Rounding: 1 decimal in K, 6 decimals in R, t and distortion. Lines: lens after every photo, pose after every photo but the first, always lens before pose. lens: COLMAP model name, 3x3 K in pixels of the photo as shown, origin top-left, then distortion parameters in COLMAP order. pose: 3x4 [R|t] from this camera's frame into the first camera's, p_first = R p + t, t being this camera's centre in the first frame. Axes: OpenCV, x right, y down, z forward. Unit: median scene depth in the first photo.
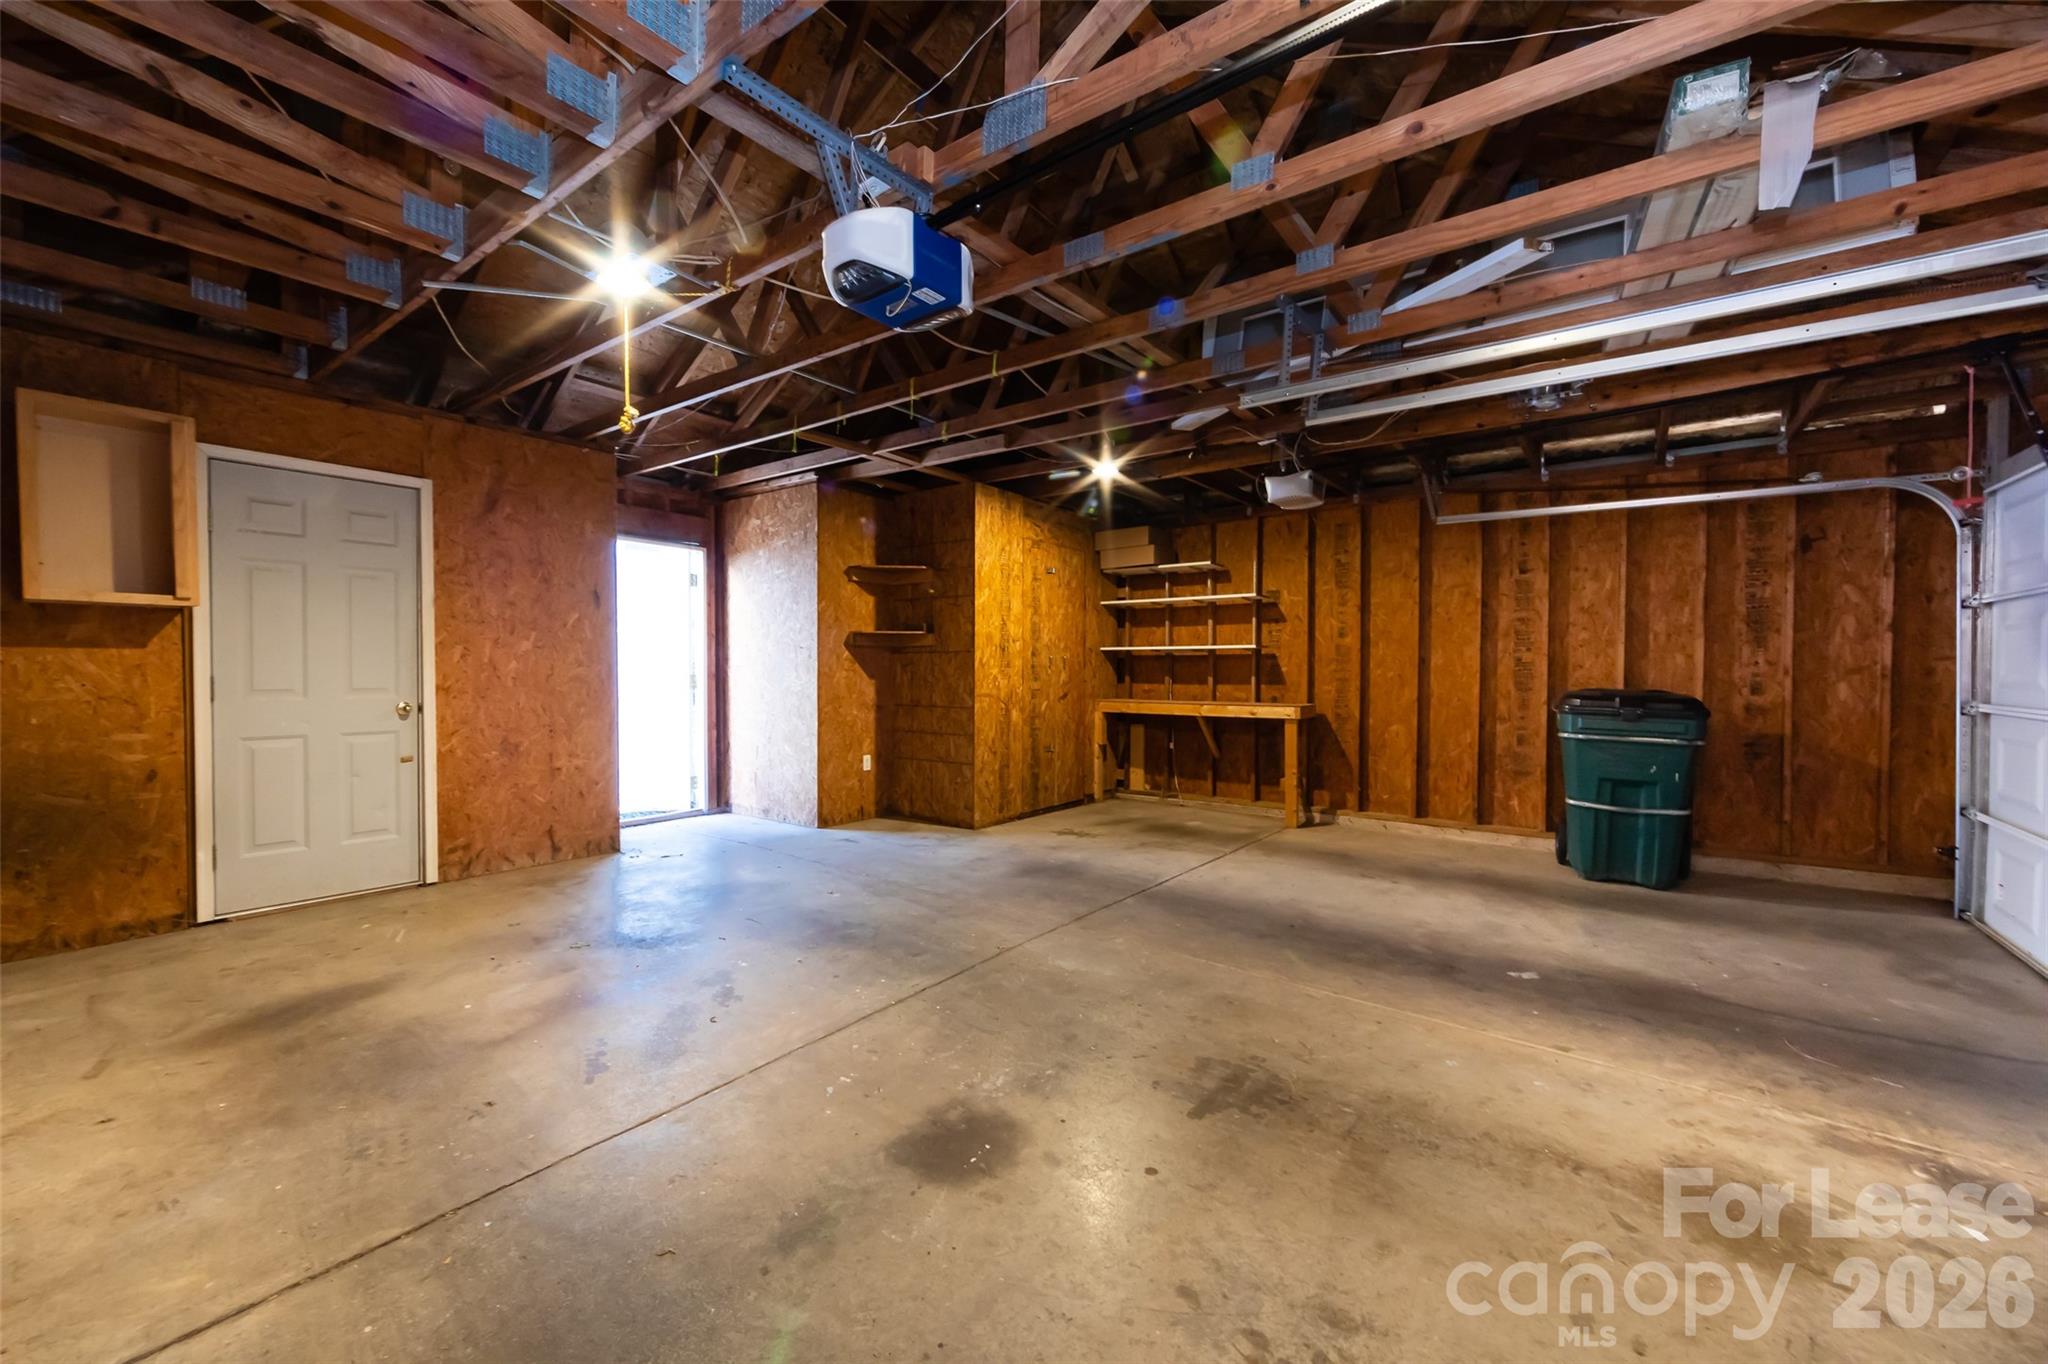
lens RADIAL K [[803.7, 0, 1026.4], [0, 803.7, 686.0], [0, 0, 1]] dist [-0.004454, -0.000472]
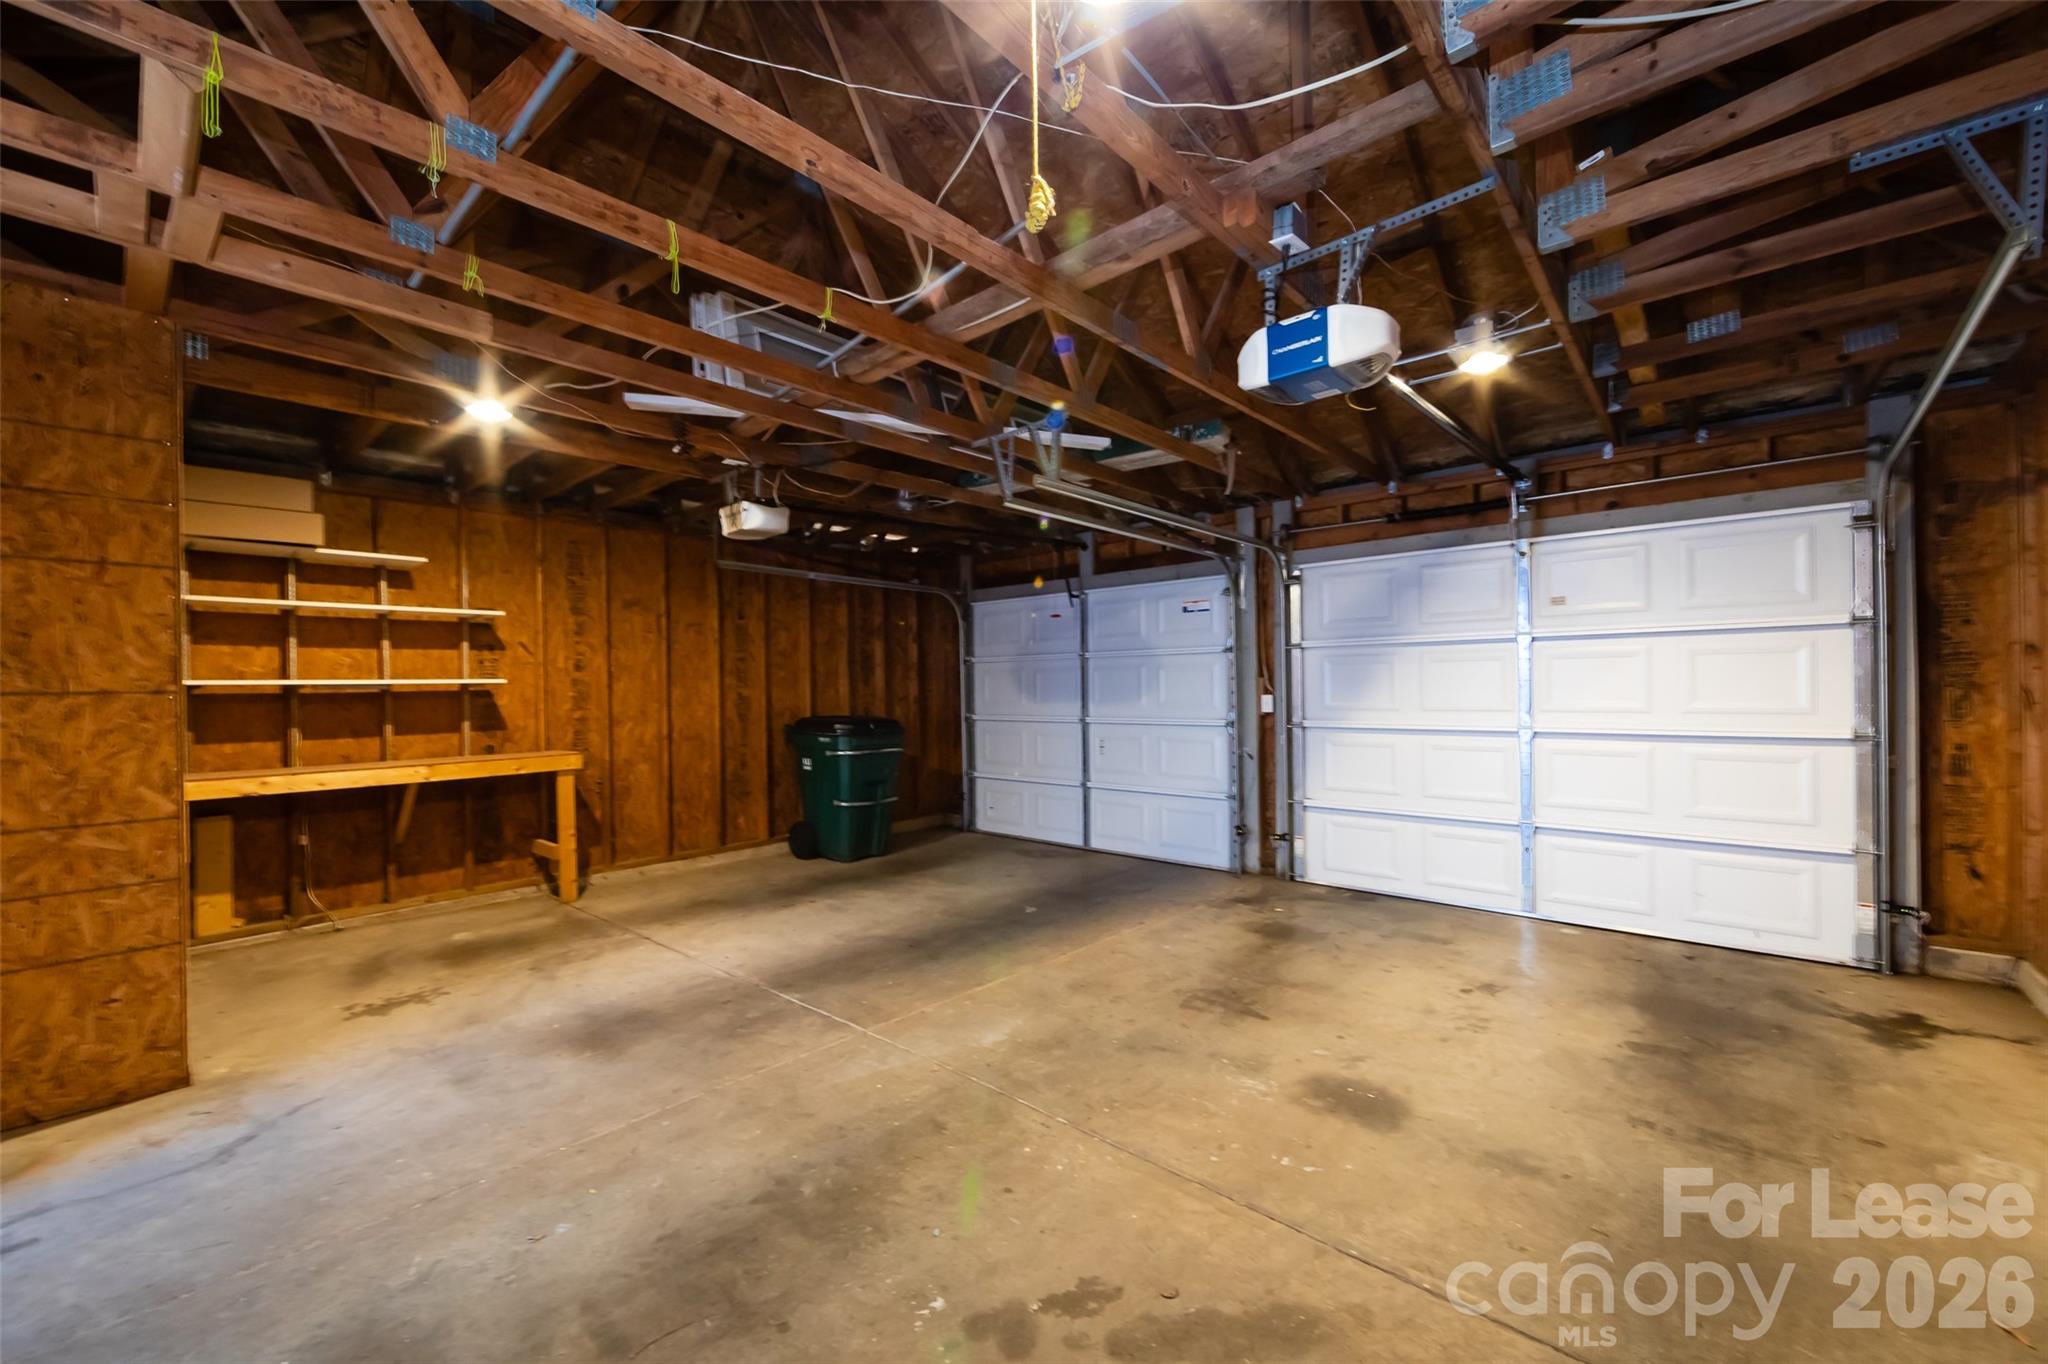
lens RADIAL K [[803.7, 0, 1027.9], [0, 803.7, 677.6], [0, 0, 1]] dist [-0.004454, -0.000472]
pose [[0.082917, 0.007479, 0.996528, -0.573642], [0.039168, 0.999175, -0.010758, -0.032989], [-0.995786, 0.039924, 0.082556, 0.584272]]
